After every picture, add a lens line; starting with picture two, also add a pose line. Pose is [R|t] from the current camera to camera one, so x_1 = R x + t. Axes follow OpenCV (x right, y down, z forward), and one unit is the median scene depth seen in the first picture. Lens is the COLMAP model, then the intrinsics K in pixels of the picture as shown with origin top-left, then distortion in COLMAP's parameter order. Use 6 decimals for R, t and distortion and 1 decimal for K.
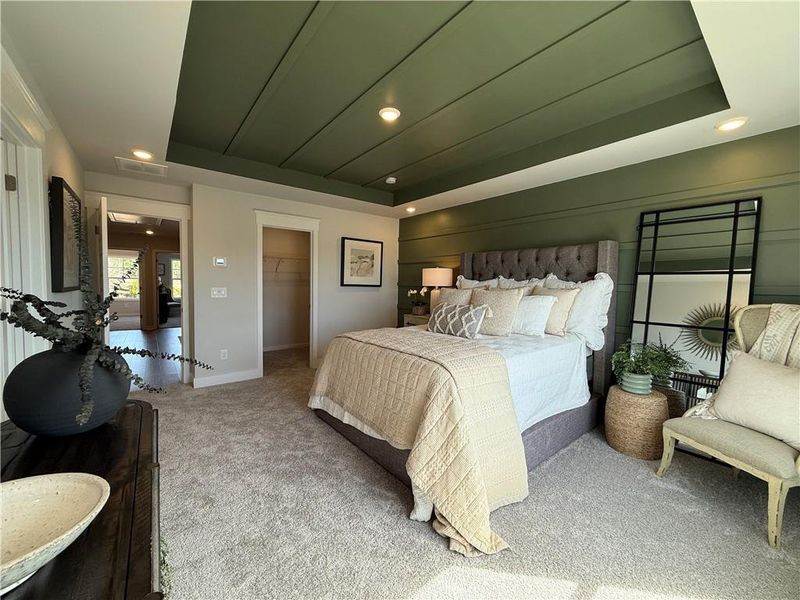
lens RADIAL K [[319.3, 0, 400.0], [0, 319.3, 300.0], [0, 0, 1]] dist [-0.000045, -0.000010]
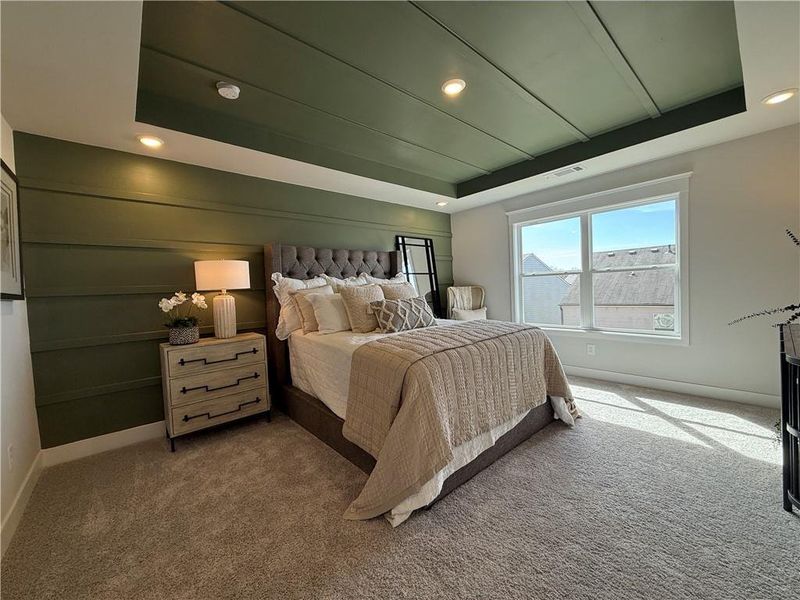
lens RADIAL K [[319.3, 0, 400.0], [0, 319.3, 300.0], [0, 0, 1]] dist [-0.000045, -0.000010]
pose [[-0.040425, -0.043555, 0.998233, -0.835599], [0.091433, 0.994697, 0.047103, -0.031071], [-0.994990, 0.093176, -0.036228, 1.085443]]
